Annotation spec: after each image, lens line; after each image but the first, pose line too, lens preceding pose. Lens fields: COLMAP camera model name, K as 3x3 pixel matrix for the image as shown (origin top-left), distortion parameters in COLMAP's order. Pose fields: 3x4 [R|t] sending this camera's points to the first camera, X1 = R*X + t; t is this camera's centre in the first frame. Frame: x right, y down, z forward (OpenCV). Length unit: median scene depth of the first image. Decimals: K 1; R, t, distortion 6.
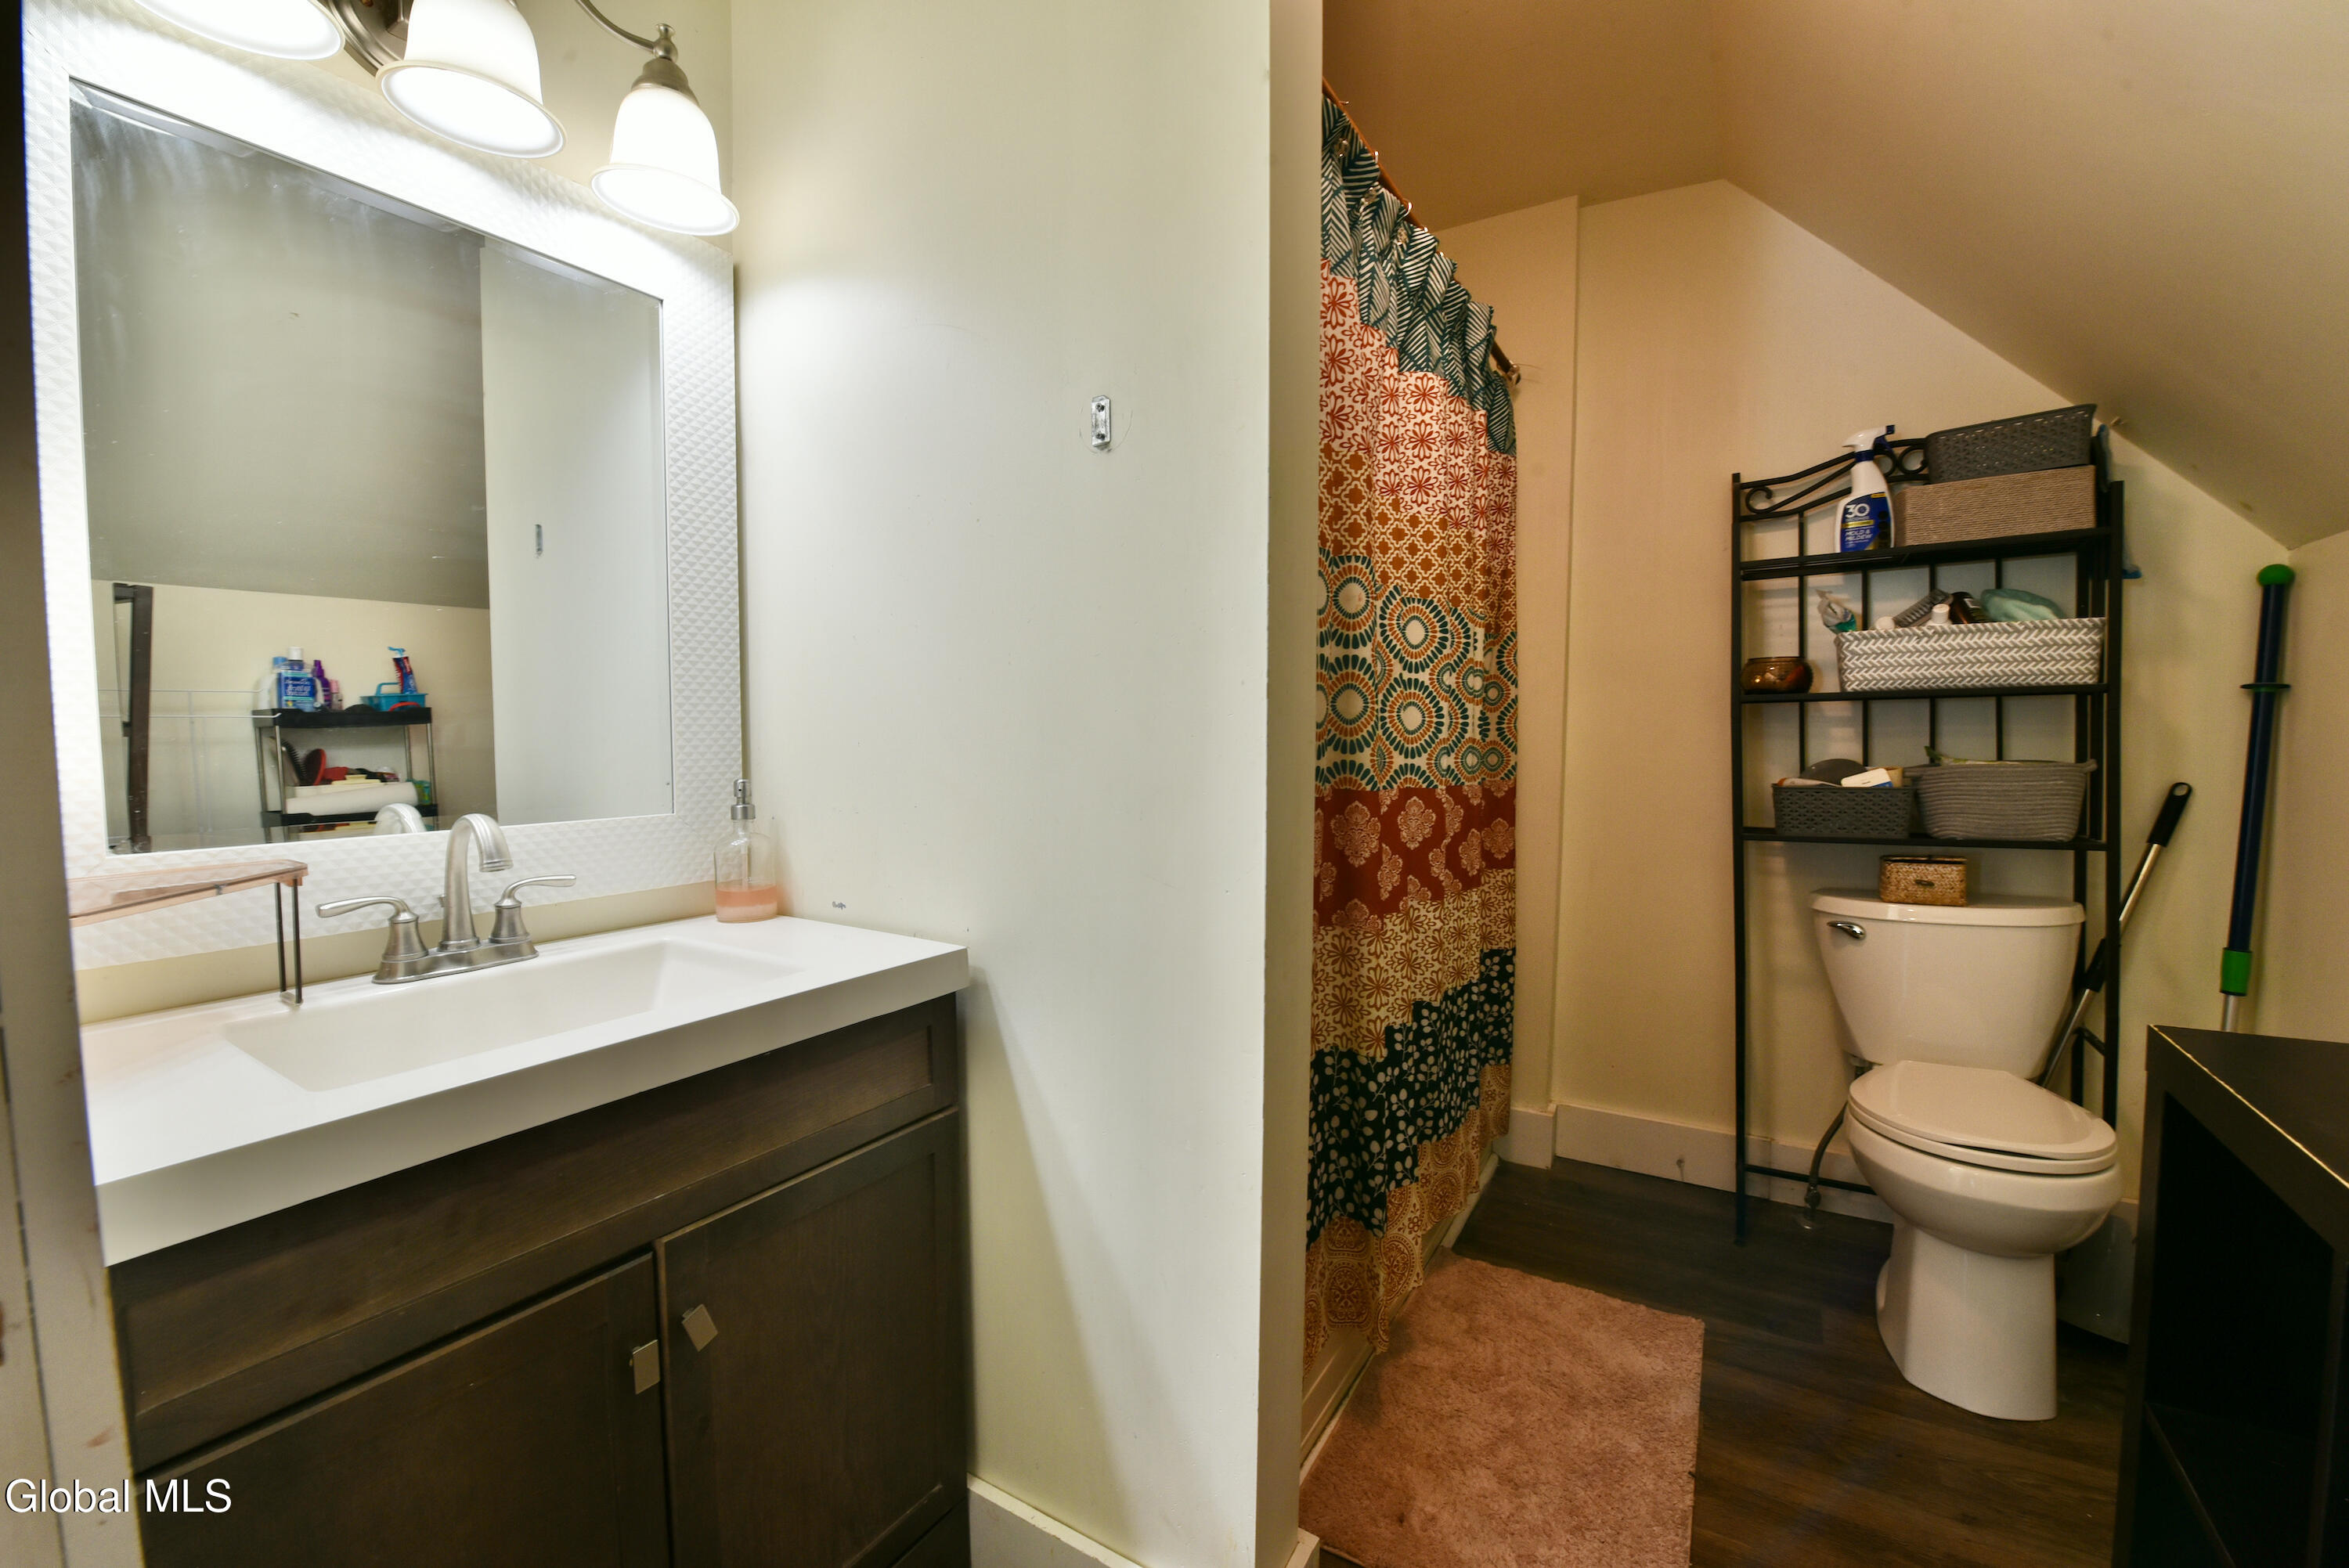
lens RADIAL K [[931.1, 0, 1169.8], [0, 931.1, 794.0], [0, 0, 1]] dist [-0.016109, -0.003873]
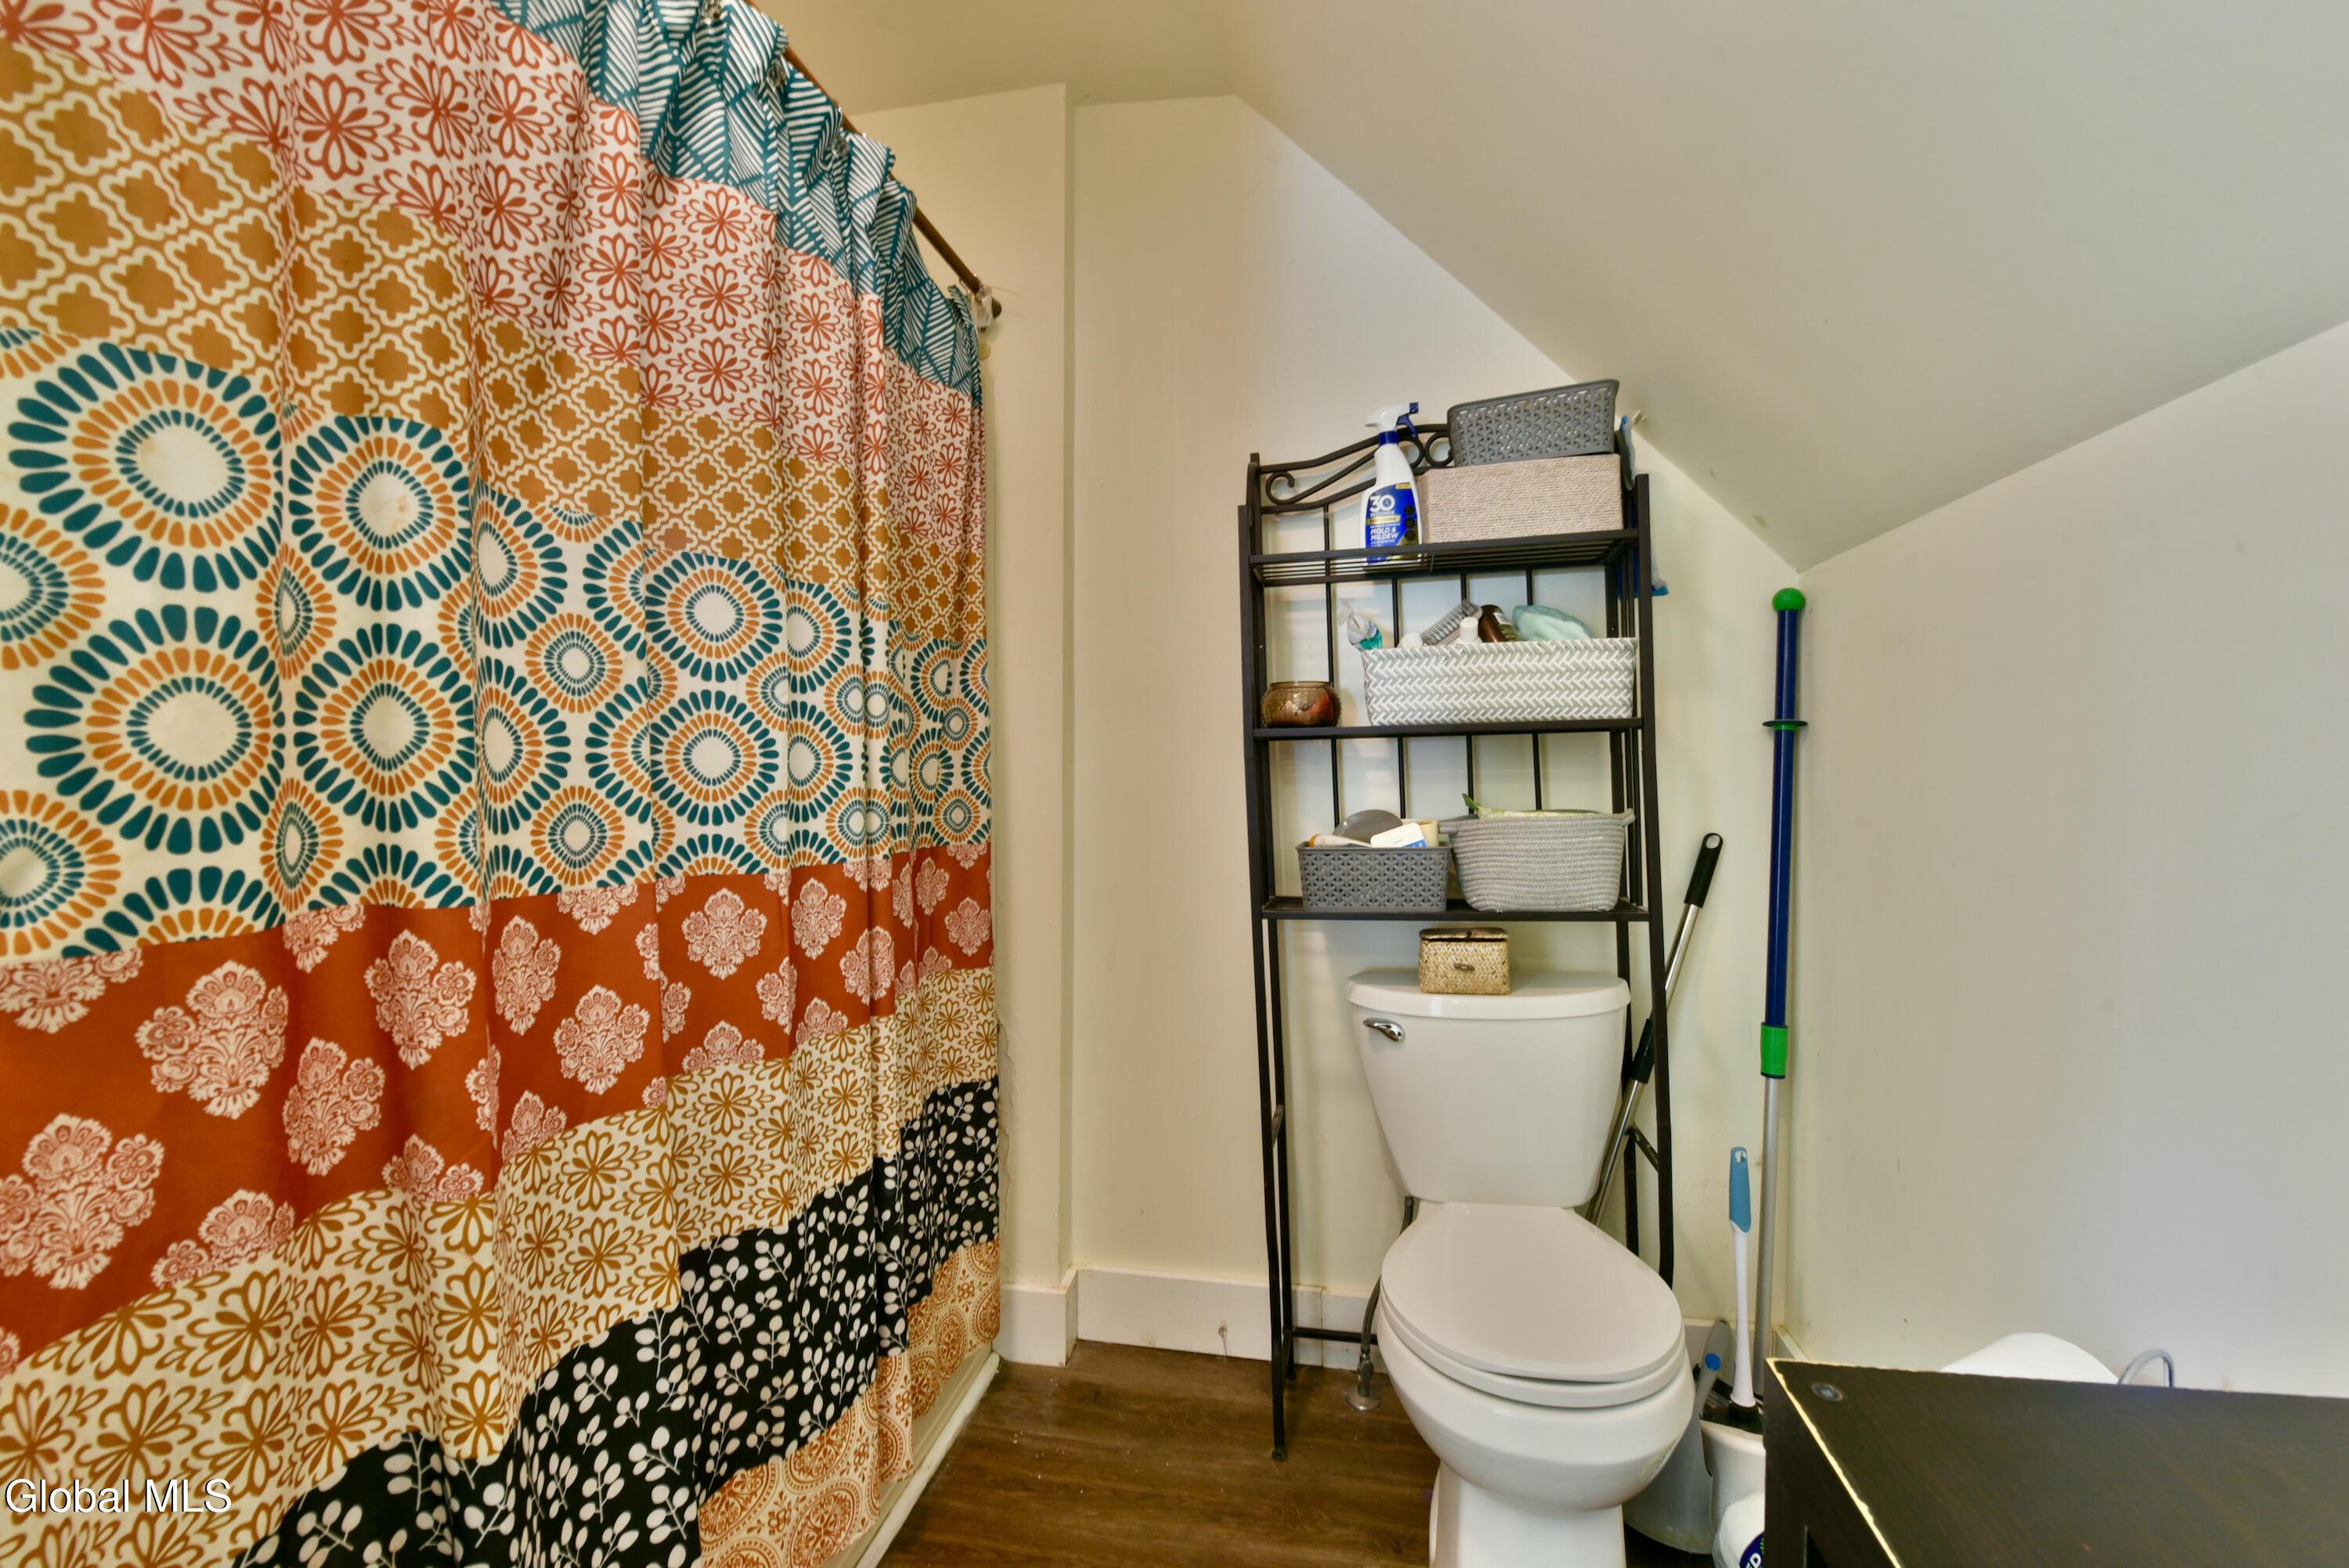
lens RADIAL K [[931.1, 0, 1169.8], [0, 931.1, 794.0], [0, 0, 1]] dist [-0.016109, -0.003873]
pose [[0.941939, -0.008633, 0.335674, 0.314159], [0.023370, 0.998931, -0.039889, -0.026143], [-0.334971, 0.045418, 0.941133, 0.324888]]
